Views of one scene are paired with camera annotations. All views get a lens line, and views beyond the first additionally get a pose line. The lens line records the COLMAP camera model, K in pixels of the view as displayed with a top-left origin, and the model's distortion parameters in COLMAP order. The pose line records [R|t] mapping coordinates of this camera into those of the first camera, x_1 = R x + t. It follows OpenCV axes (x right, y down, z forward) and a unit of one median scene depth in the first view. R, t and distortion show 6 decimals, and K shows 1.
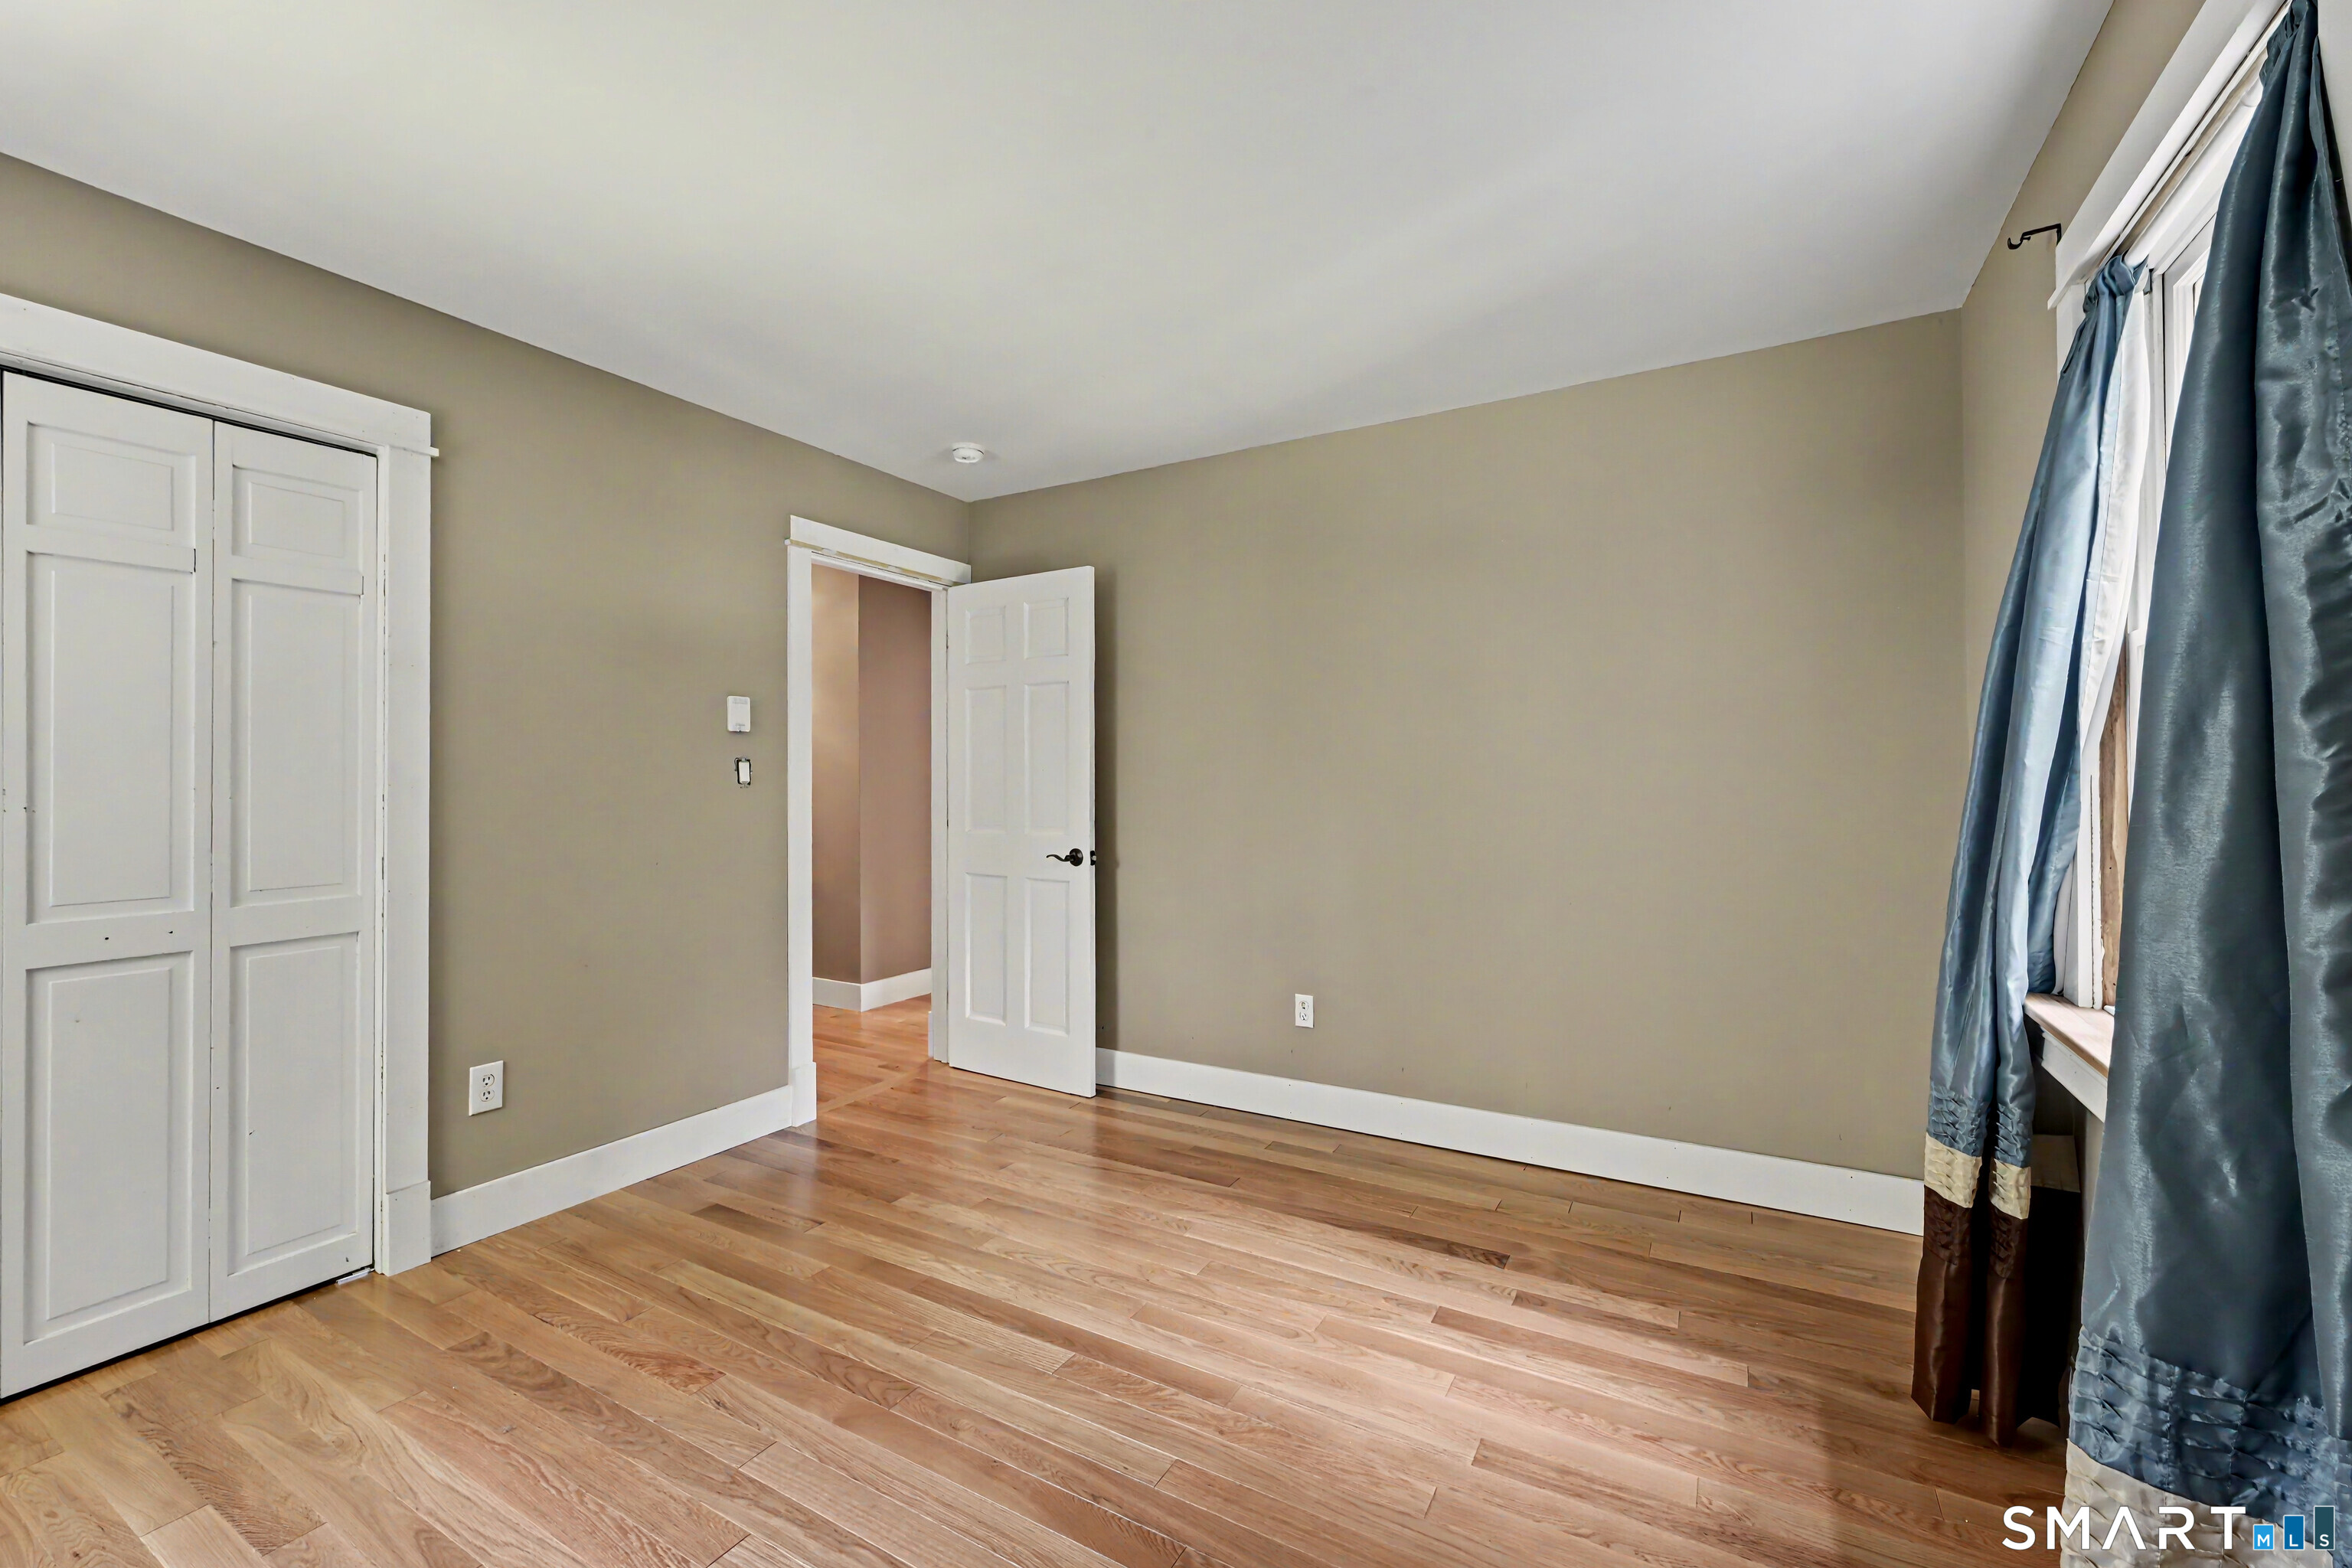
lens RADIAL K [[980.2, 0, 1166.9], [0, 980.2, 772.1], [0, 0, 1]] dist [0.001757, 0.000421]
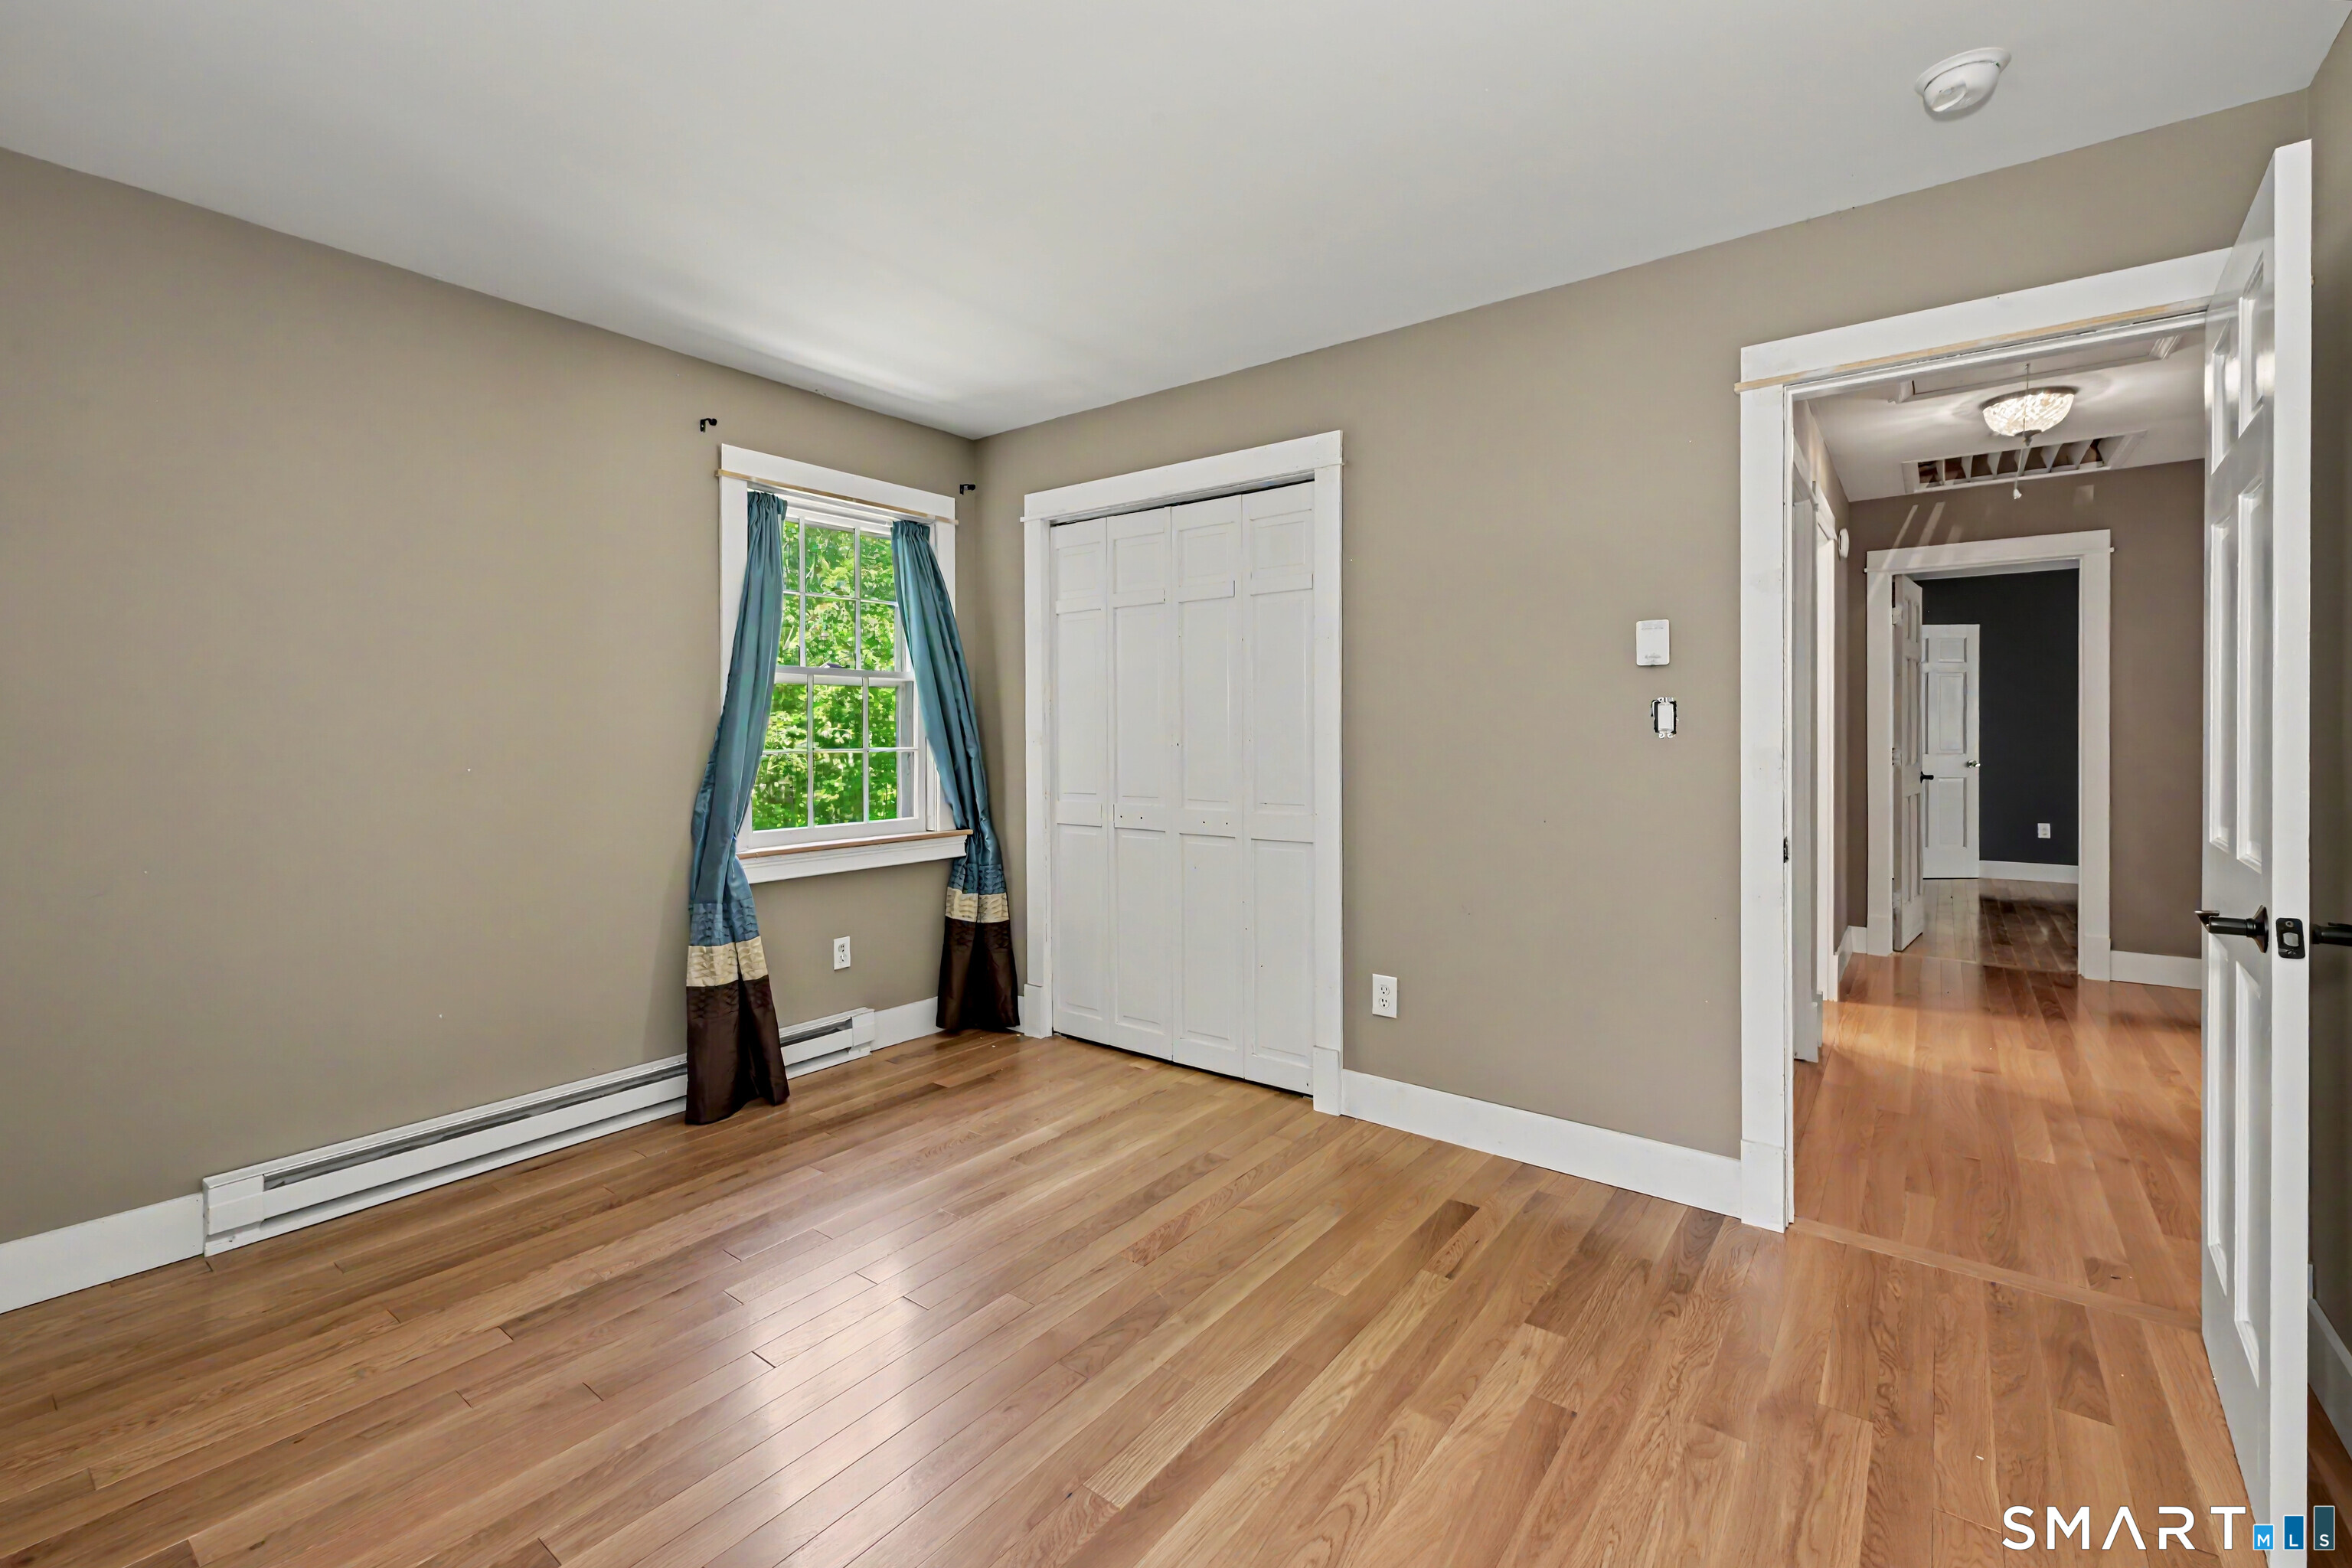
lens RADIAL K [[1007.5, 0, 1148.1], [0, 1007.5, 740.7], [0, 0, 1]] dist [-0.000284, 0.000042]
pose [[-0.140507, 0.011262, -0.990016, 0.542386], [0.008843, 0.999910, 0.010119, 0.008846], [0.990040, -0.007333, -0.140594, 0.953176]]
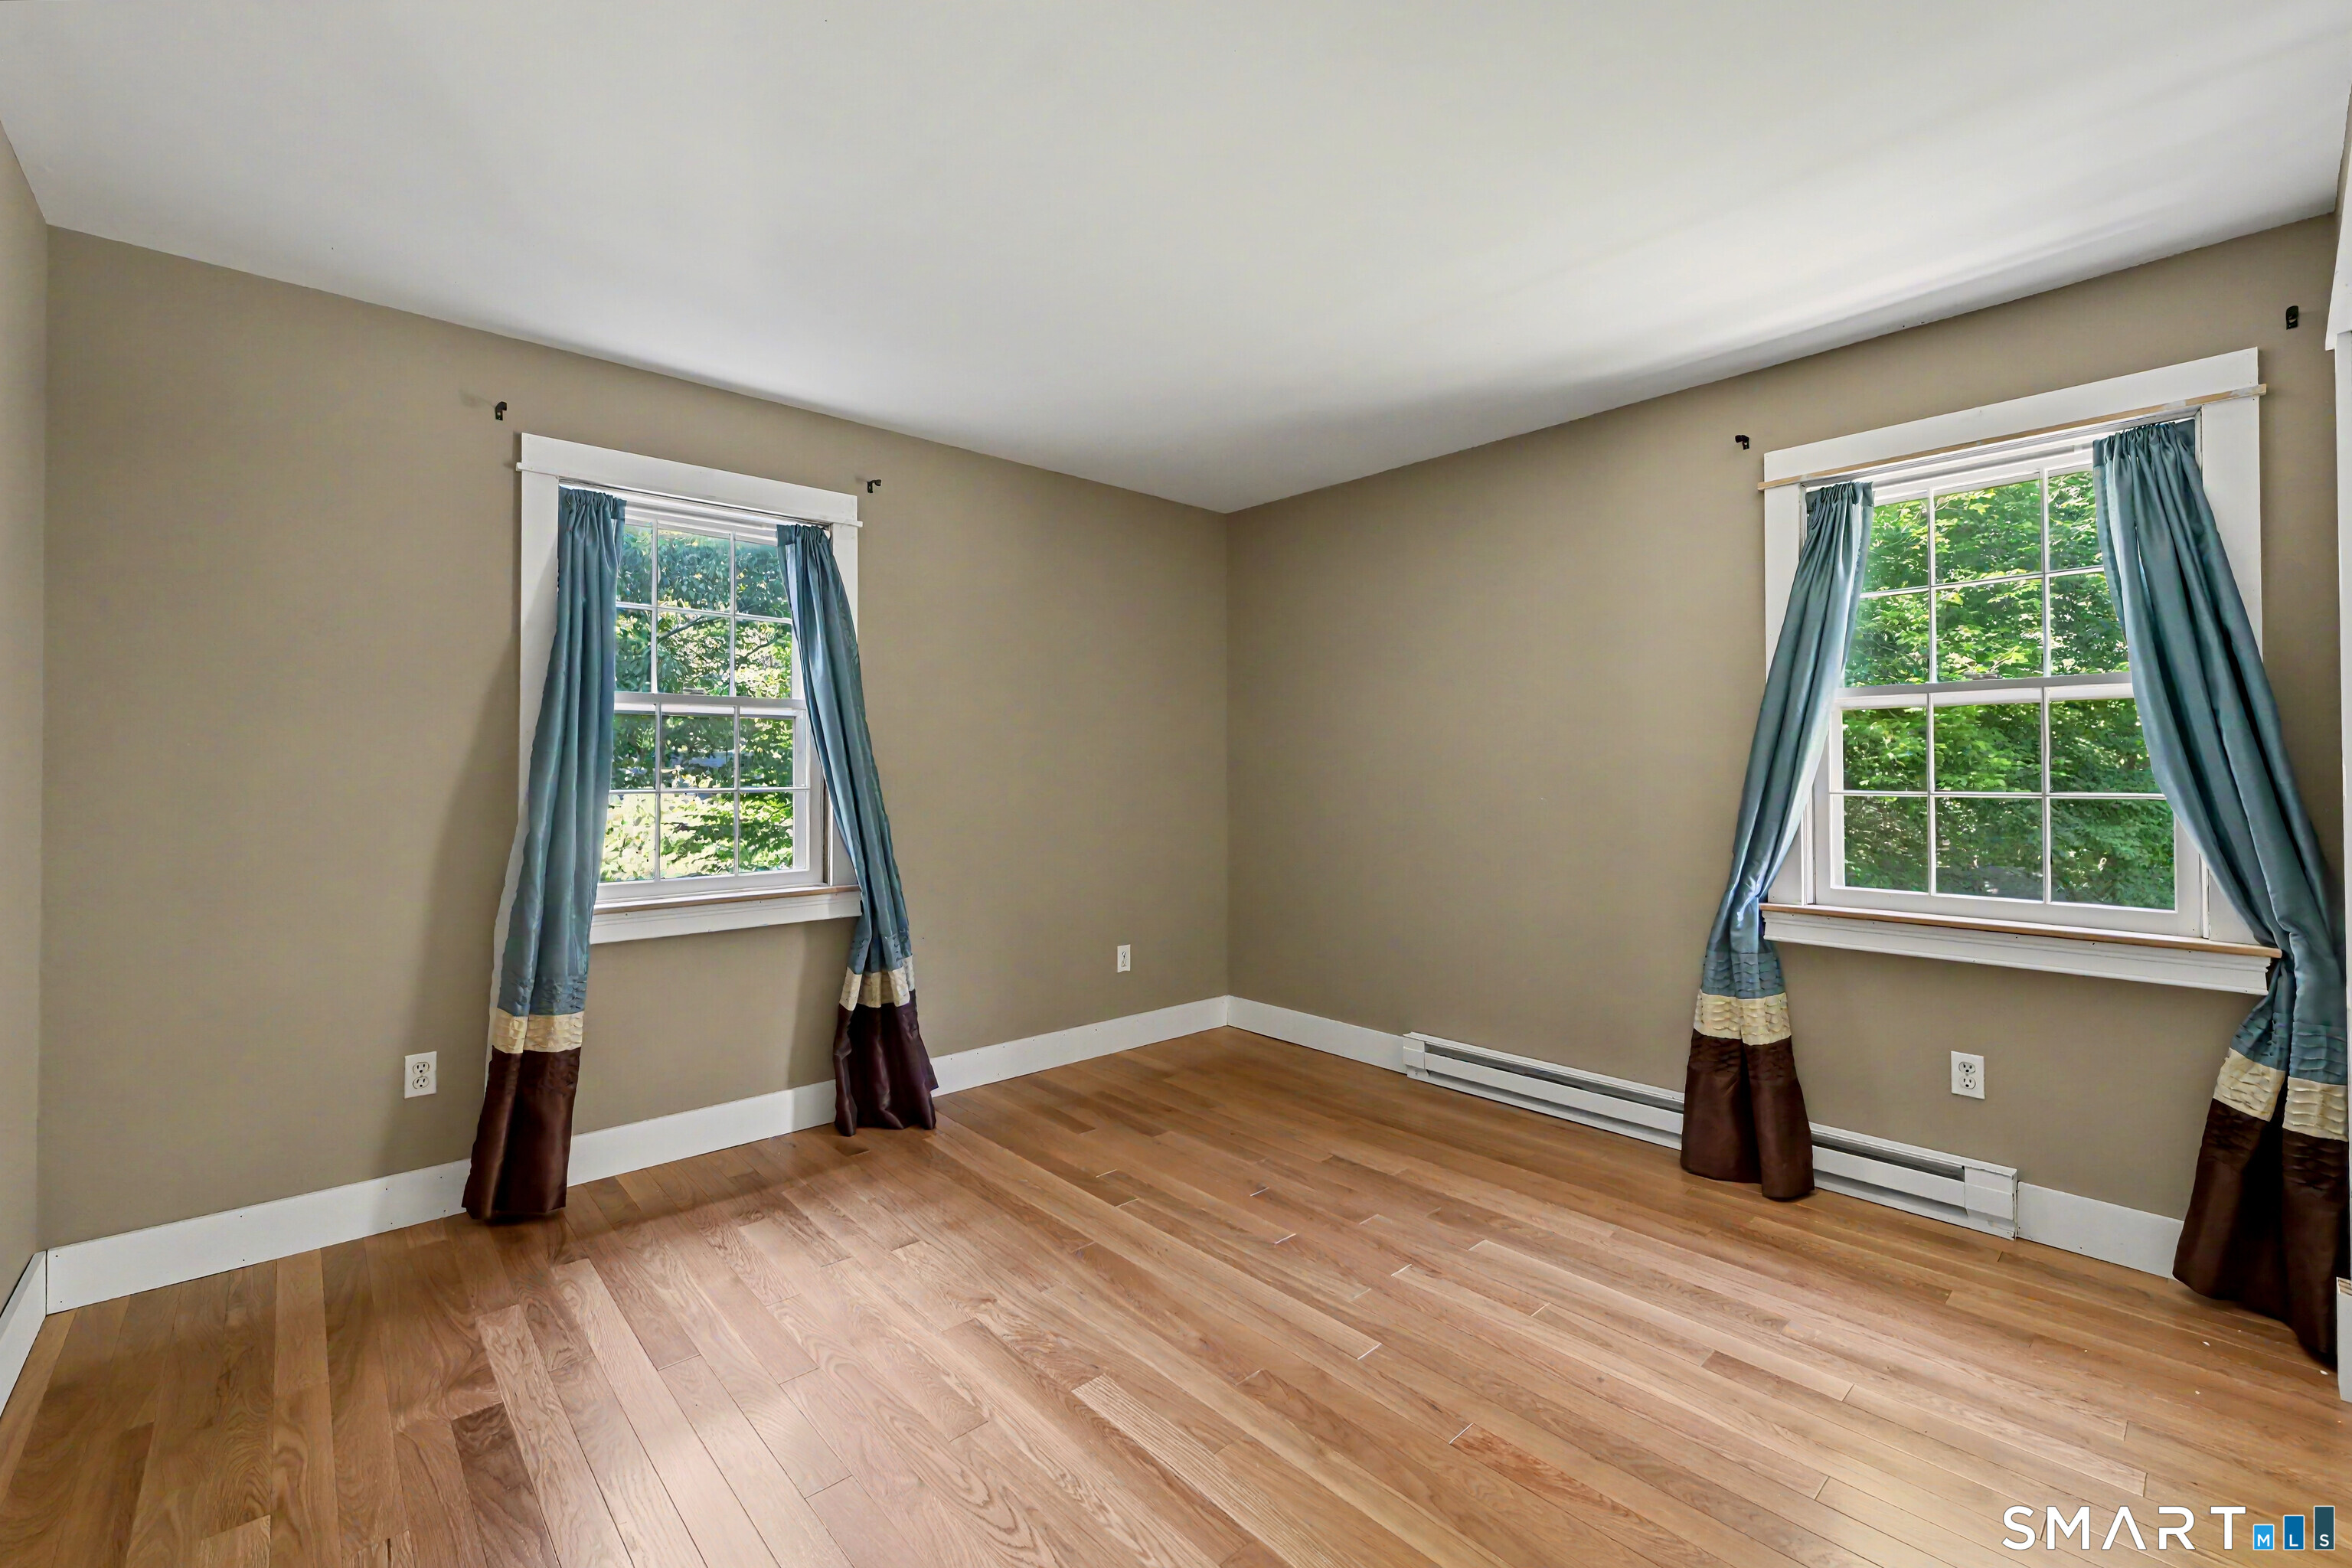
lens RADIAL K [[969.5, 0, 1163.2], [0, 969.5, 765.1], [0, 0, 1]] dist [-0.001857, -0.000075]
pose [[-0.950908, 0.007777, 0.309377, -0.390578], [0.003655, 0.999897, -0.013899, 0.013953], [-0.309453, -0.012086, -0.950838, 1.558556]]
